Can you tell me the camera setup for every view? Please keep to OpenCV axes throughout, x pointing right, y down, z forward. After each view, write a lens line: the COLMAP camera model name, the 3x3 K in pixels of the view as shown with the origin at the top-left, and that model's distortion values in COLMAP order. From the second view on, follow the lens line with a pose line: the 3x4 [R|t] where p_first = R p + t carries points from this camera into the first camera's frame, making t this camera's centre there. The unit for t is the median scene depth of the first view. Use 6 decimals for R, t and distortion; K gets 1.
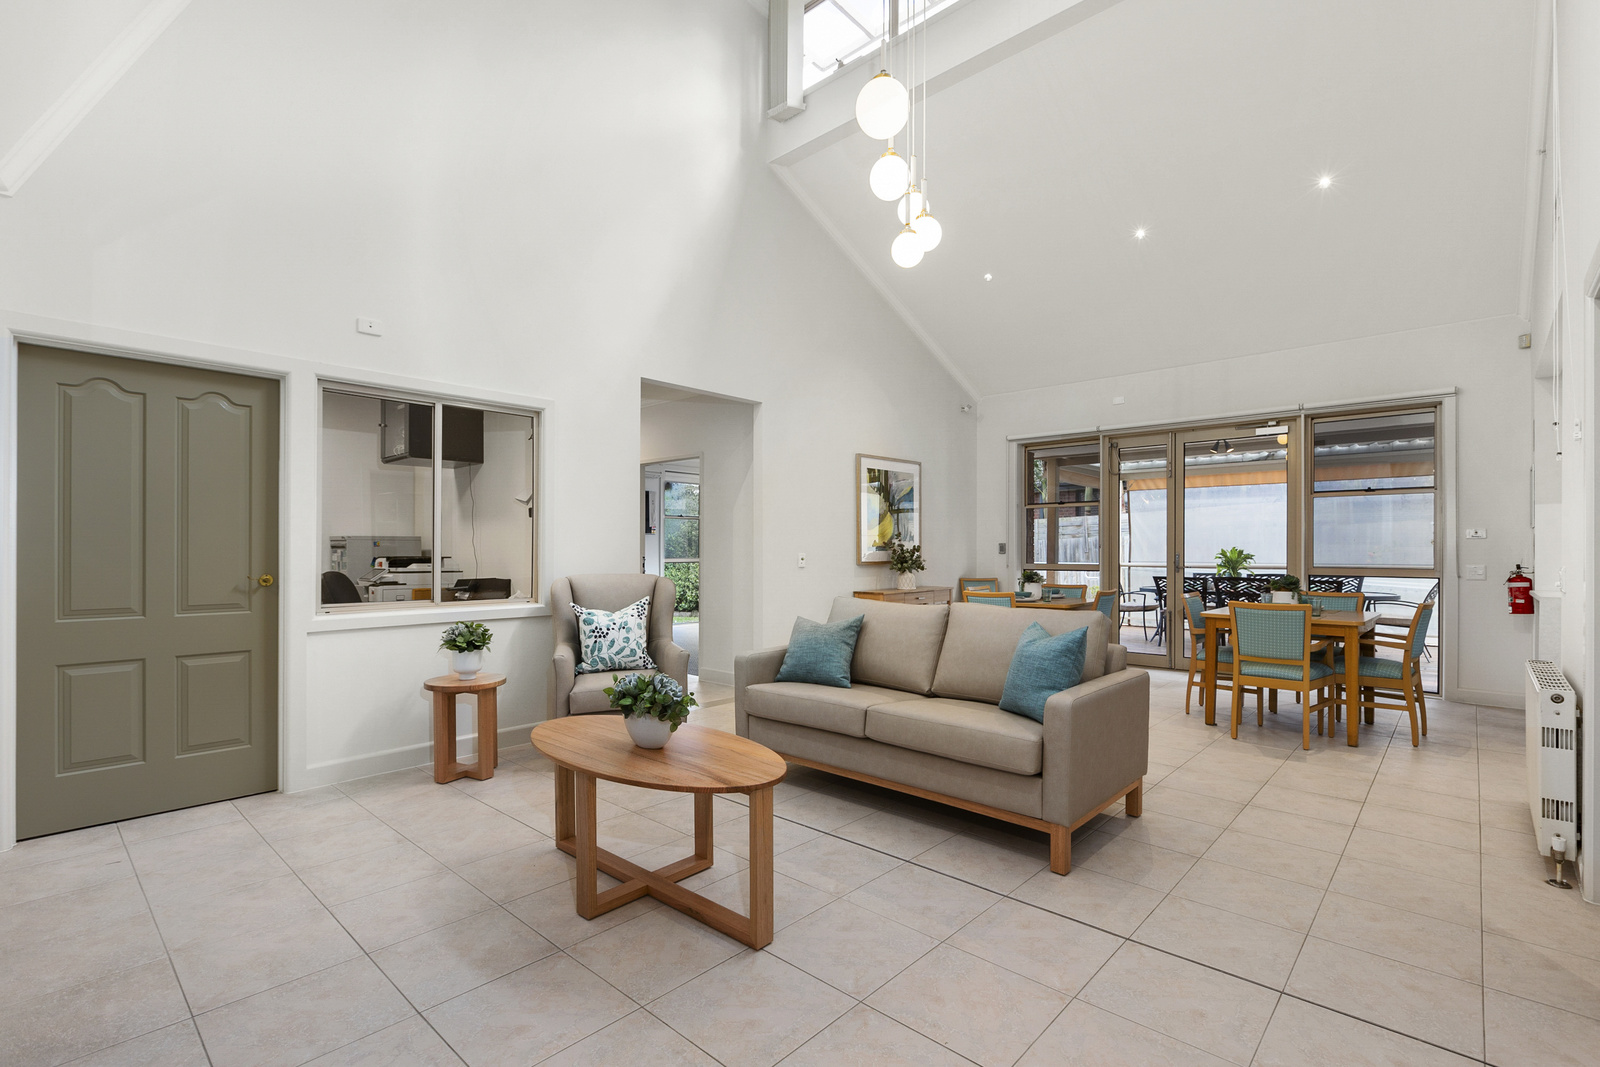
lens RADIAL K [[730.7, 0, 806.5], [0, 730.7, 549.2], [0, 0, 1]] dist [0.001187, -0.000400]
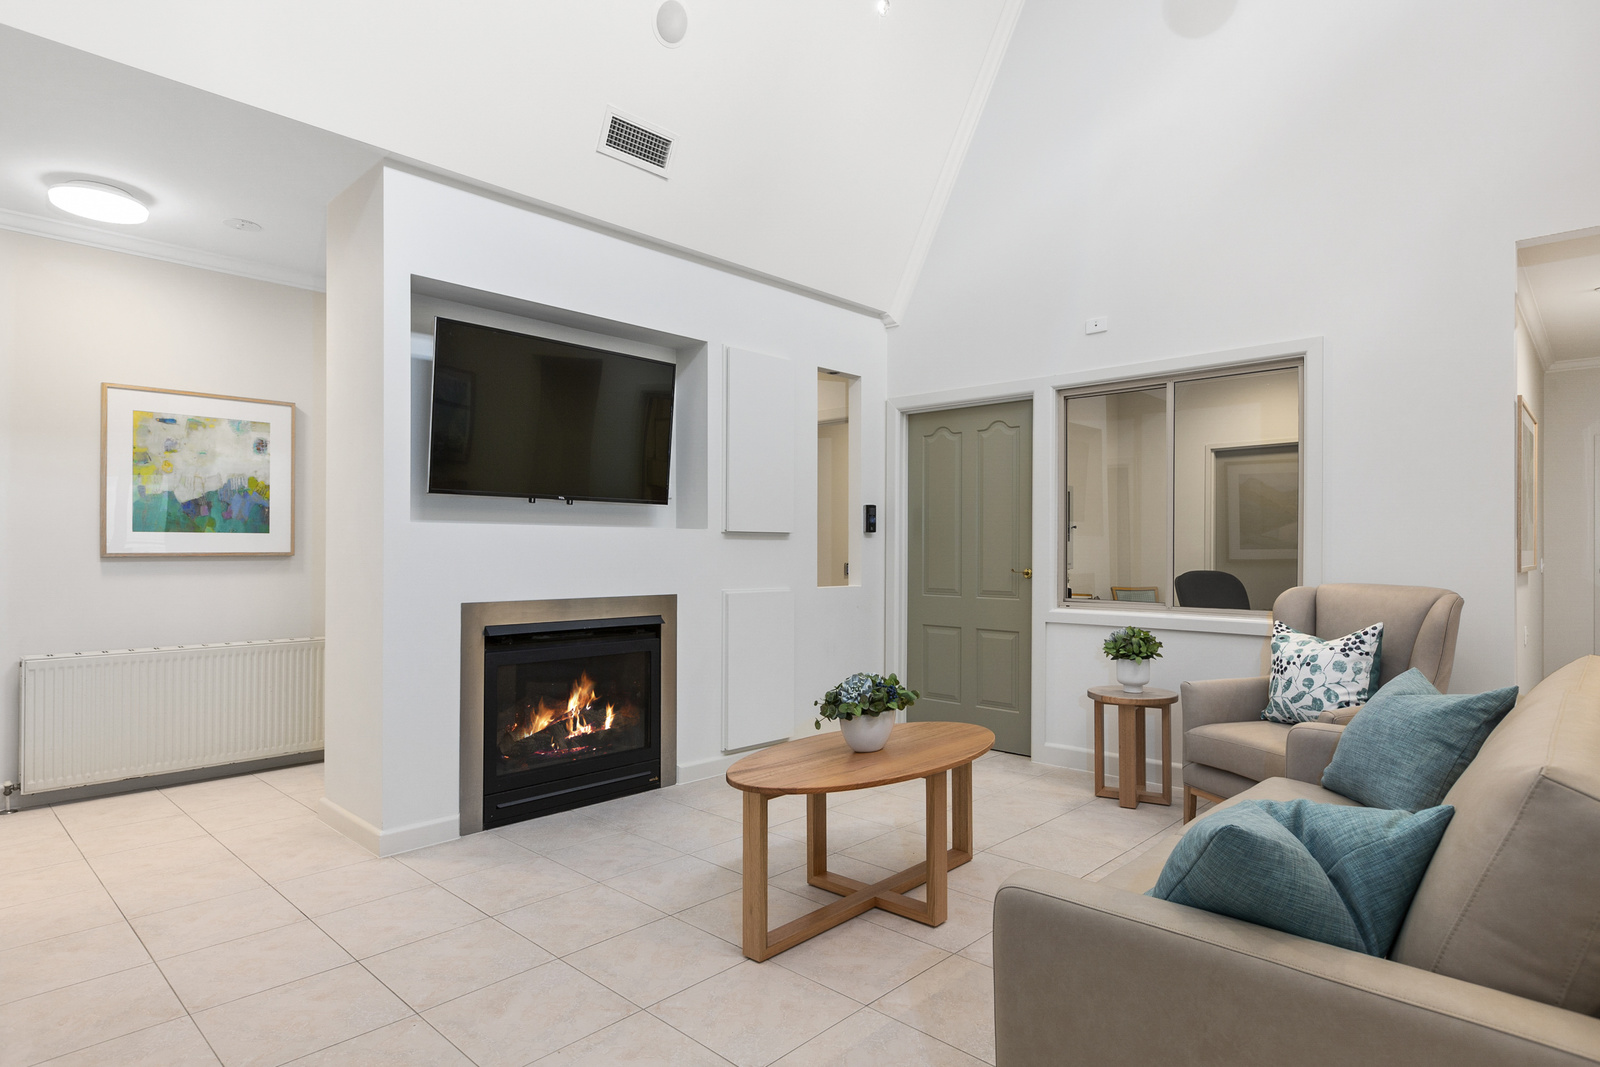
lens RADIAL K [[886.5, 0, 794.6], [0, 886.5, 540.7], [0, 0, 1]] dist [0.001549, 0.000043]
pose [[-0.029221, -0.011000, -0.999512, 0.484314], [-0.001047, 0.999939, -0.010974, 0.004570], [0.999572, 0.000725, -0.029230, 0.478864]]
